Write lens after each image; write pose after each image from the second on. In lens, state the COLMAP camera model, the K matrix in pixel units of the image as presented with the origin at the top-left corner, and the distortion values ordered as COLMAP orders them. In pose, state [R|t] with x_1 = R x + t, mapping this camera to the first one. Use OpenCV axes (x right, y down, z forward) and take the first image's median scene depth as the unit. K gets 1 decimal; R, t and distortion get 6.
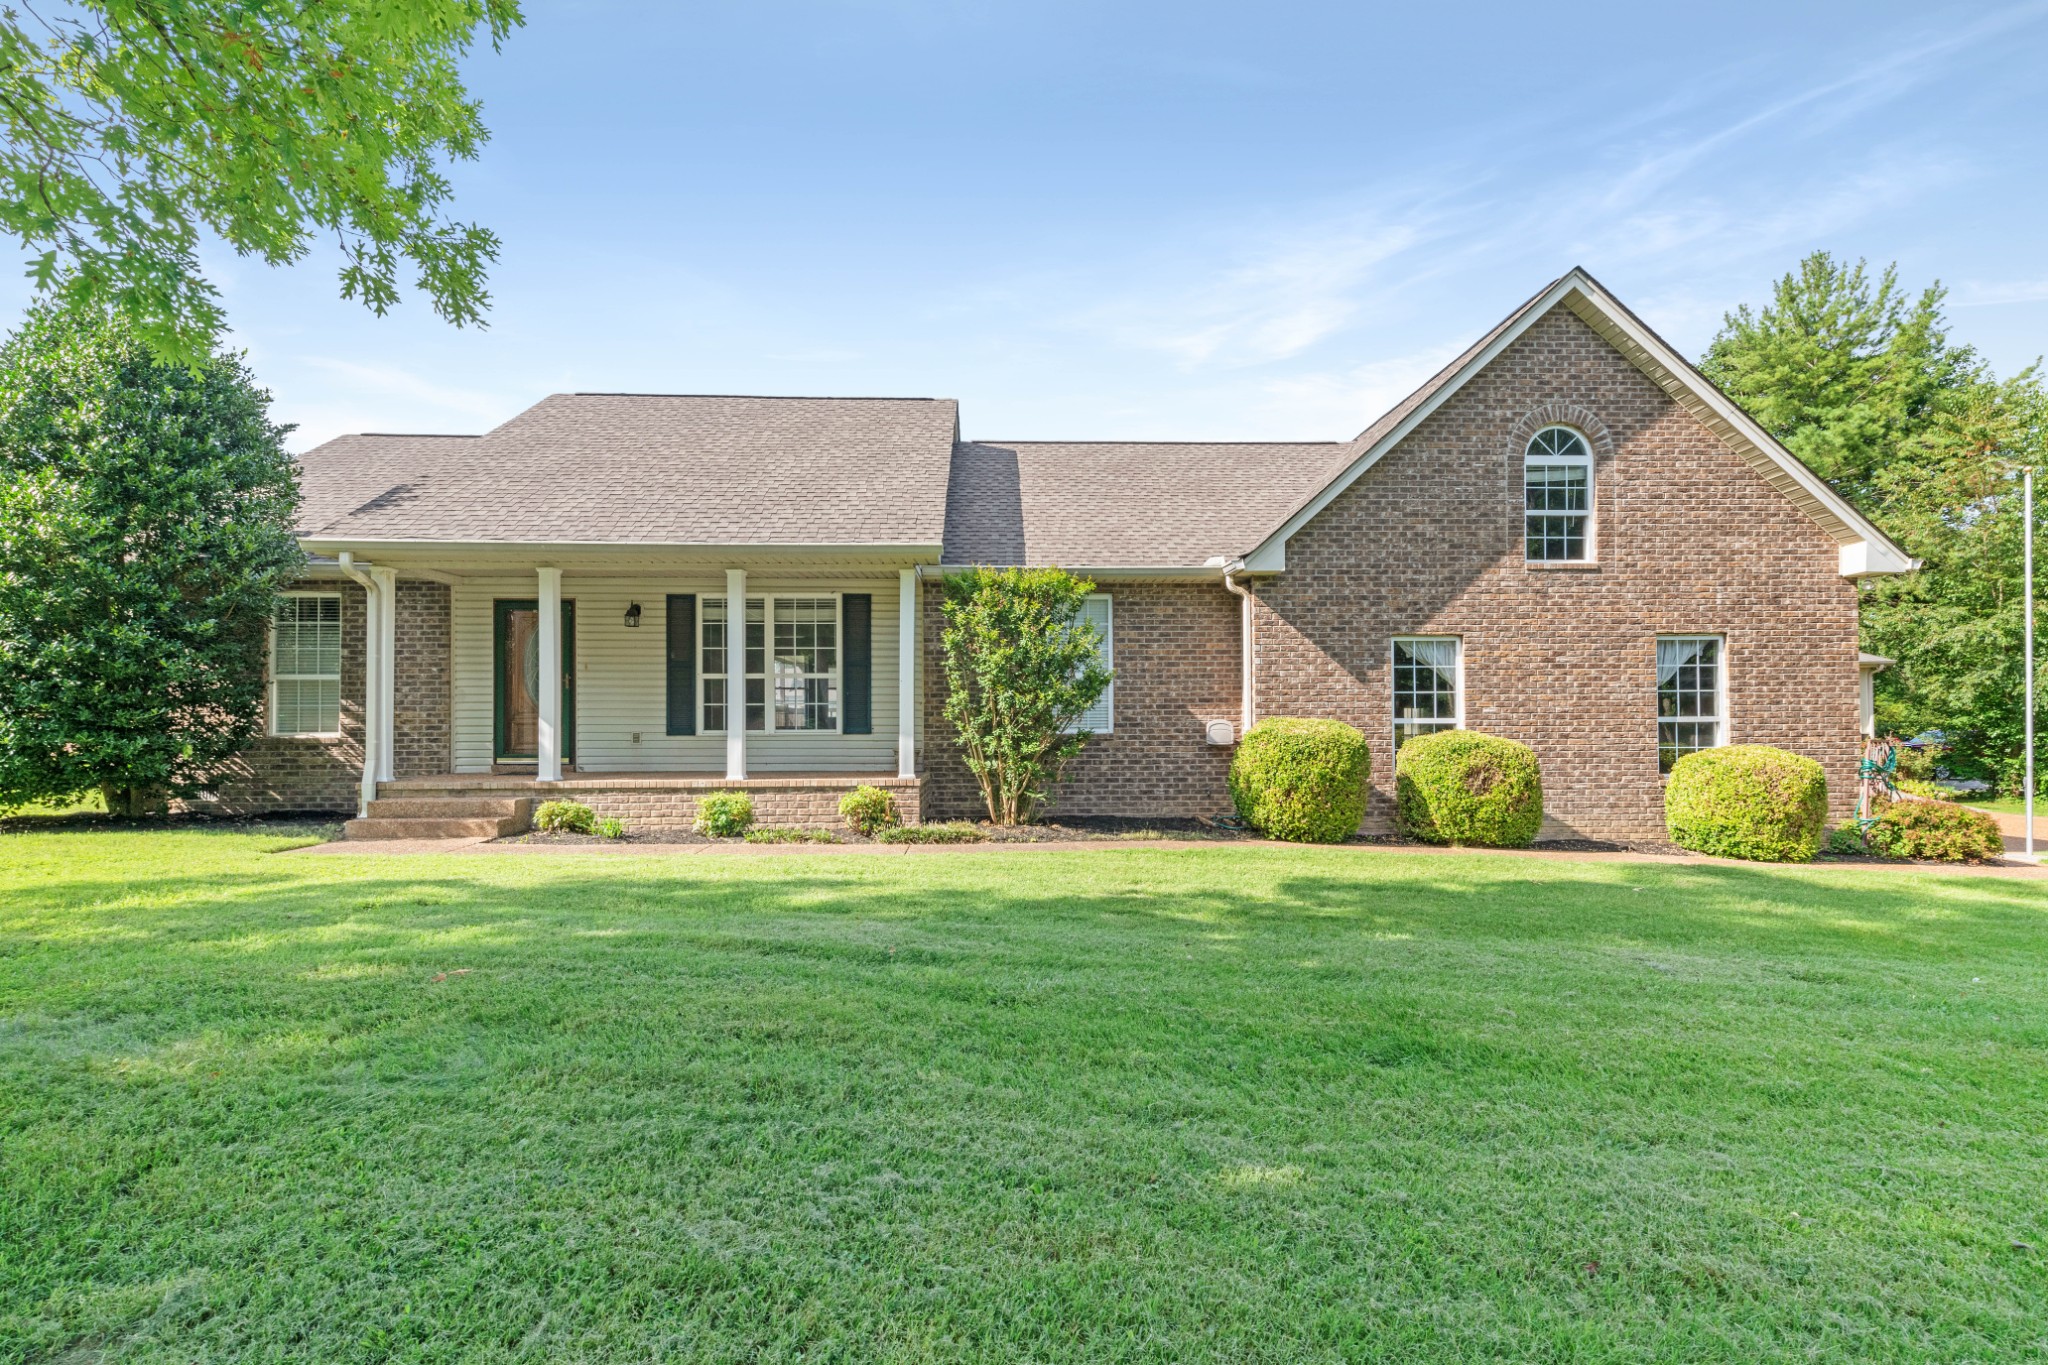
lens RADIAL K [[750.3, 0, 1025.0], [0, 750.3, 706.7], [0, 0, 1]] dist [0.002806, 0.000063]
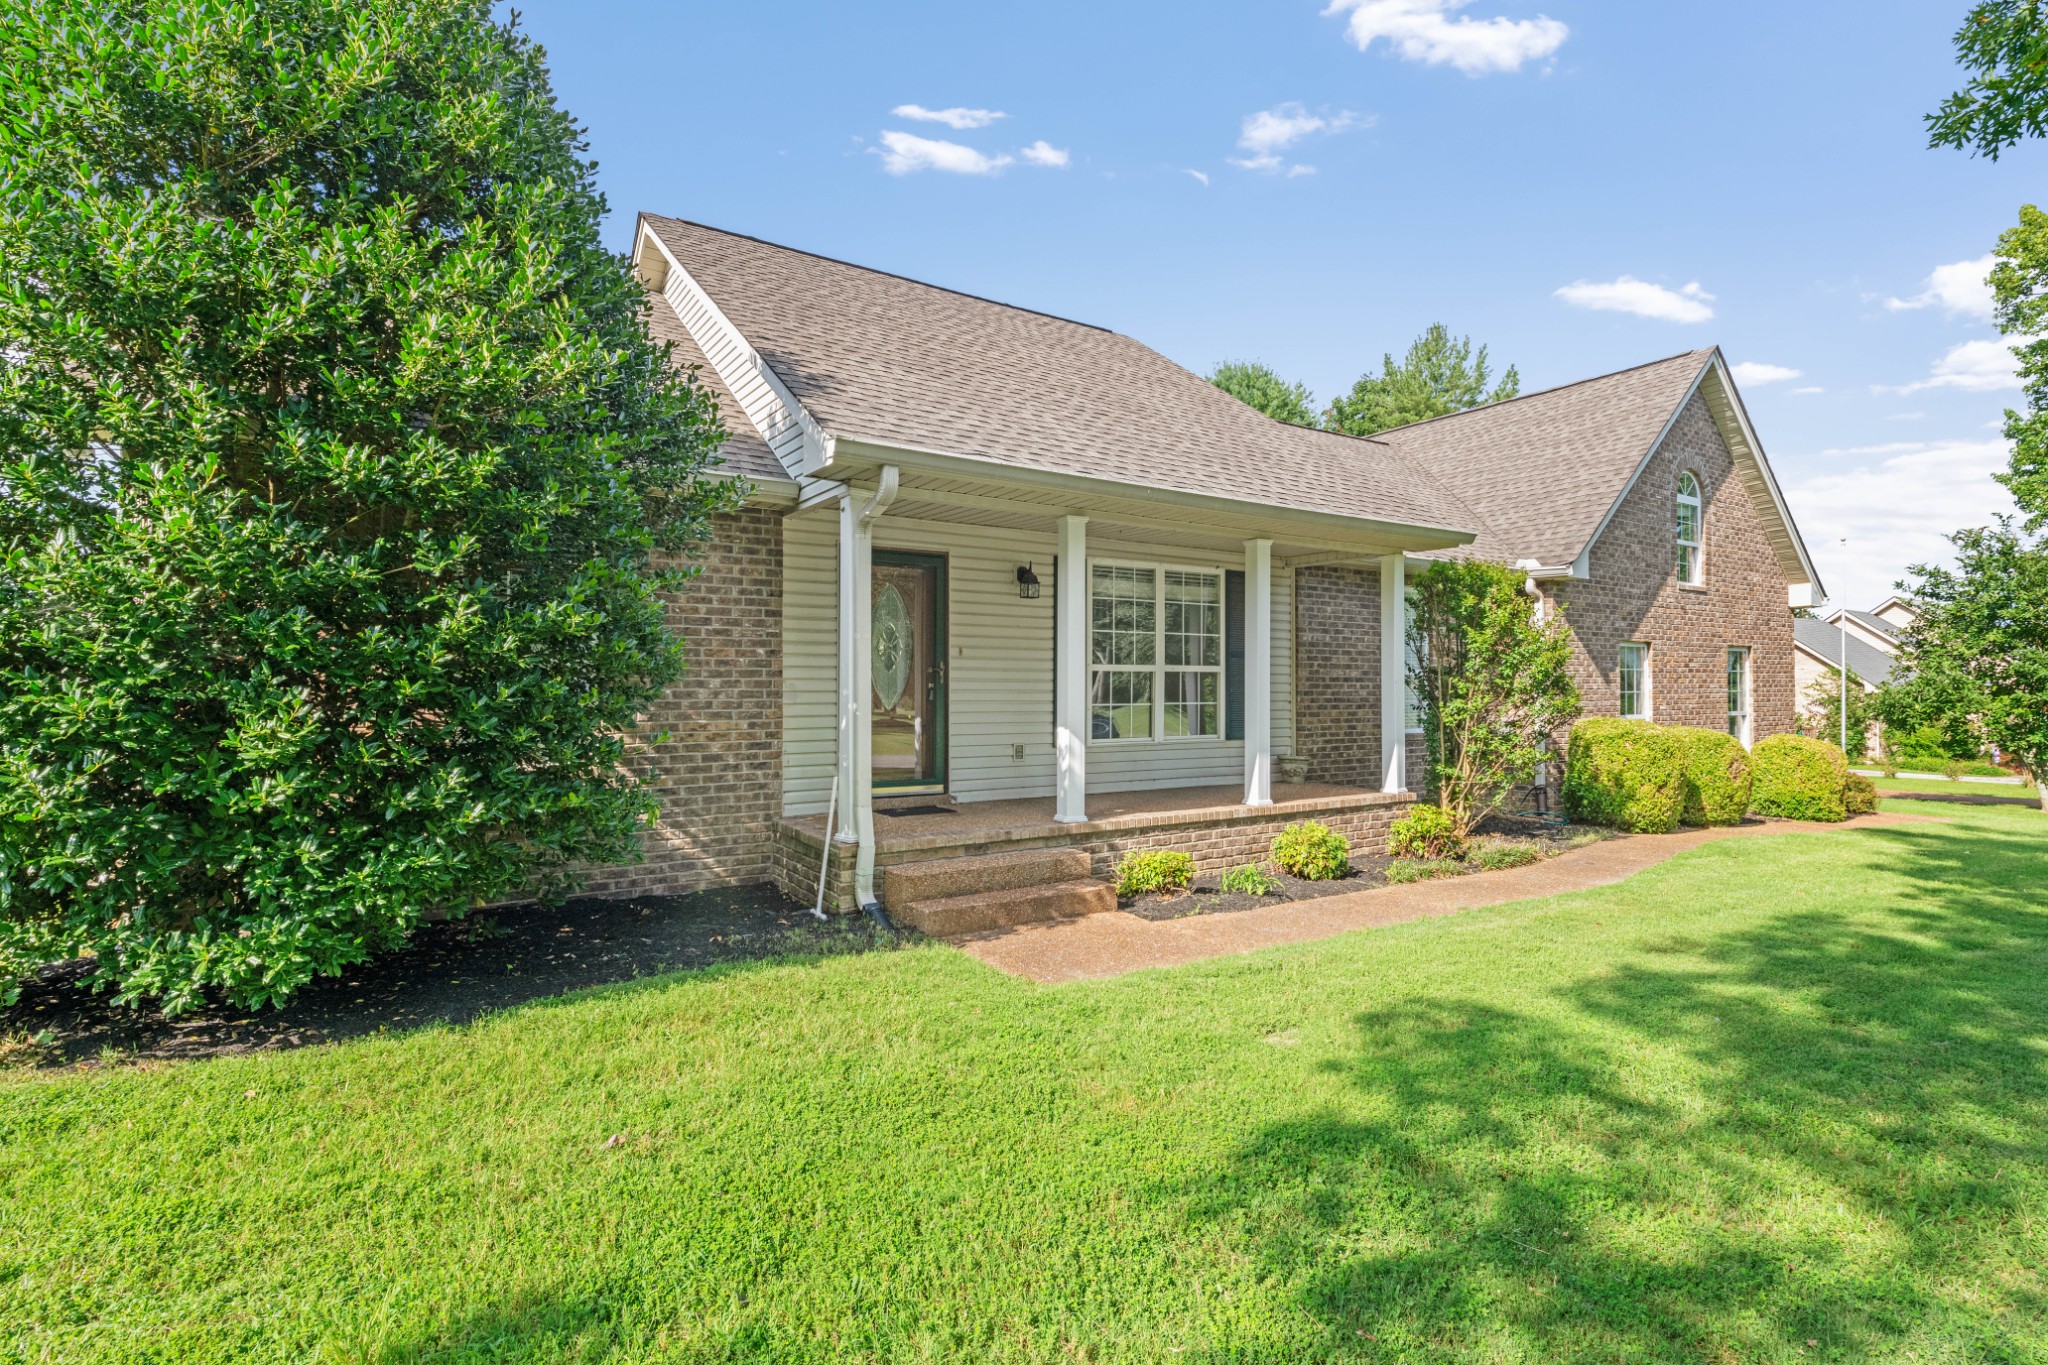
lens RADIAL K [[849.8, 0, 1024.0], [0, 849.8, 682.5], [0, 0, 1]] dist [-0.000890, -0.000012]
pose [[0.894932, 0.009091, 0.446109, -0.924228], [-0.009491, 0.999954, -0.001339, -0.025514], [-0.446101, -0.003035, 0.894977, 0.284116]]
